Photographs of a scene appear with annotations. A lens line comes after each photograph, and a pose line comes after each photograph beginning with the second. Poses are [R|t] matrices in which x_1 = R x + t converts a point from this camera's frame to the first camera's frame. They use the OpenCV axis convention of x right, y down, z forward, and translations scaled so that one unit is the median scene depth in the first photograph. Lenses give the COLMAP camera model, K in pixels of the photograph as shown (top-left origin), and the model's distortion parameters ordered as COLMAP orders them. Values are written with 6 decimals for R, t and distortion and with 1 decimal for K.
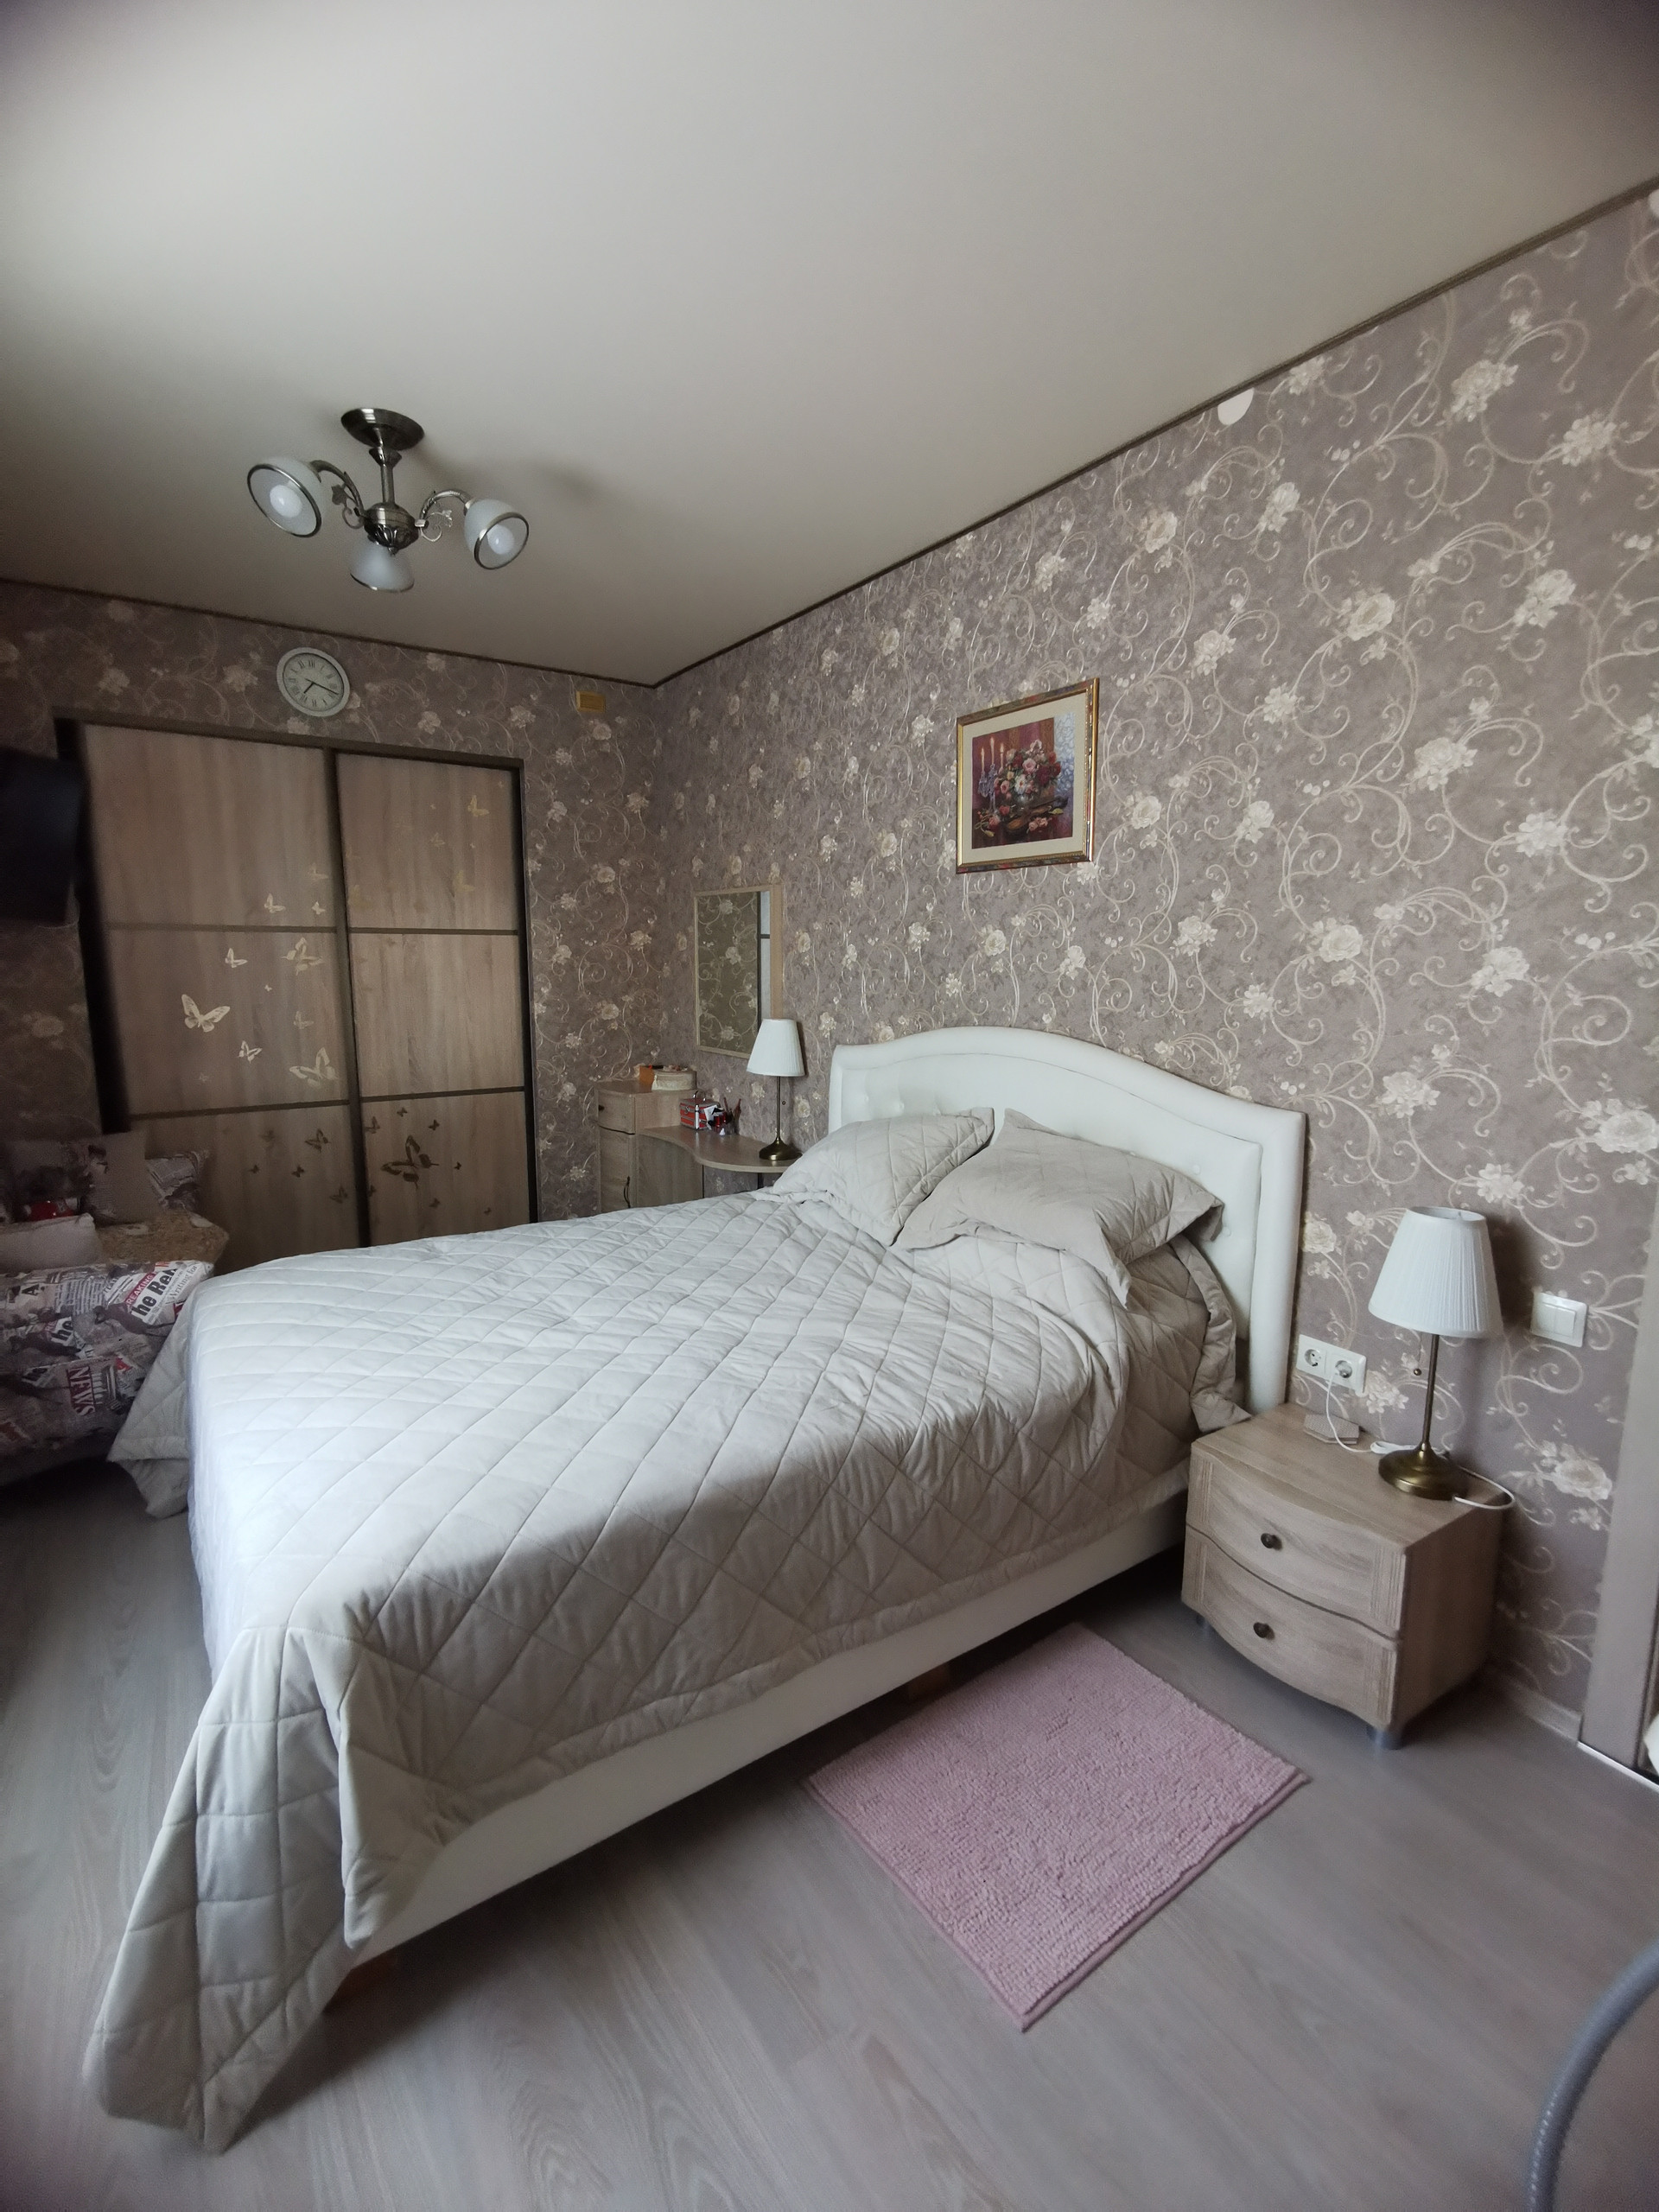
lens RADIAL K [[1009.0, 0, 844.6], [0, 1009.0, 1100.0], [0, 0, 1]] dist [-0.004074, 0.022071]
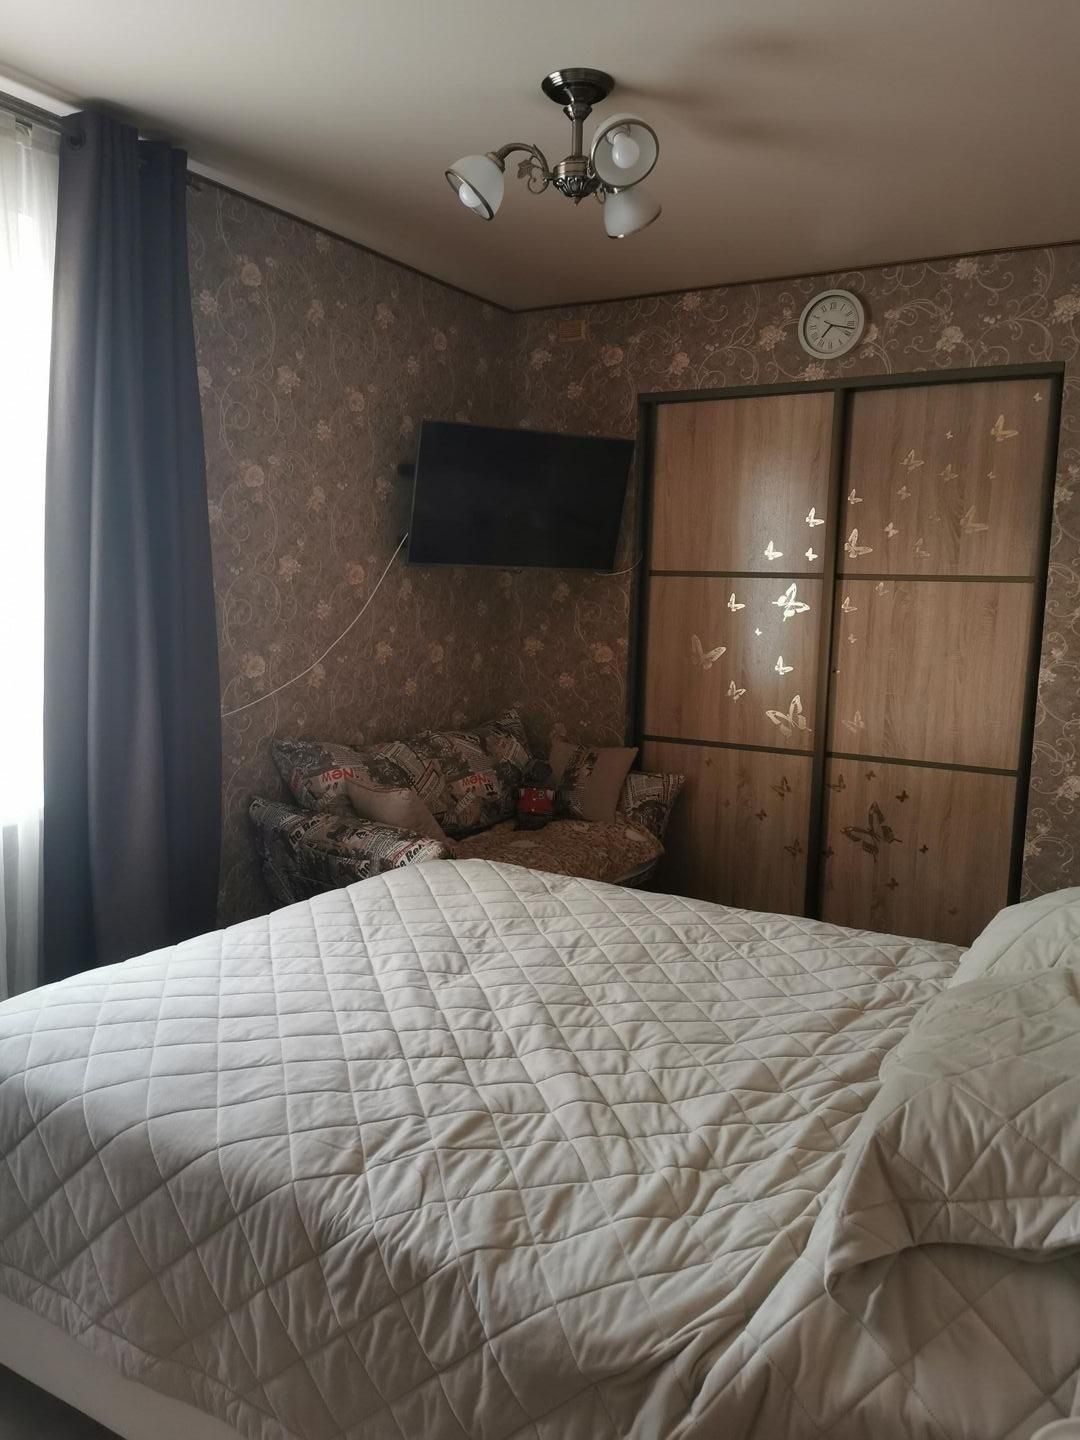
lens RADIAL K [[1103.8, 0, 531.3], [0, 1103.8, 718.2], [0, 0, 1]] dist [0.058953, -0.084017]
pose [[0.424289, 0.112450, -0.898518, 0.345230], [-0.157055, 0.986359, 0.049280, -0.042571], [0.891803, 0.120208, 0.436162, 0.303305]]
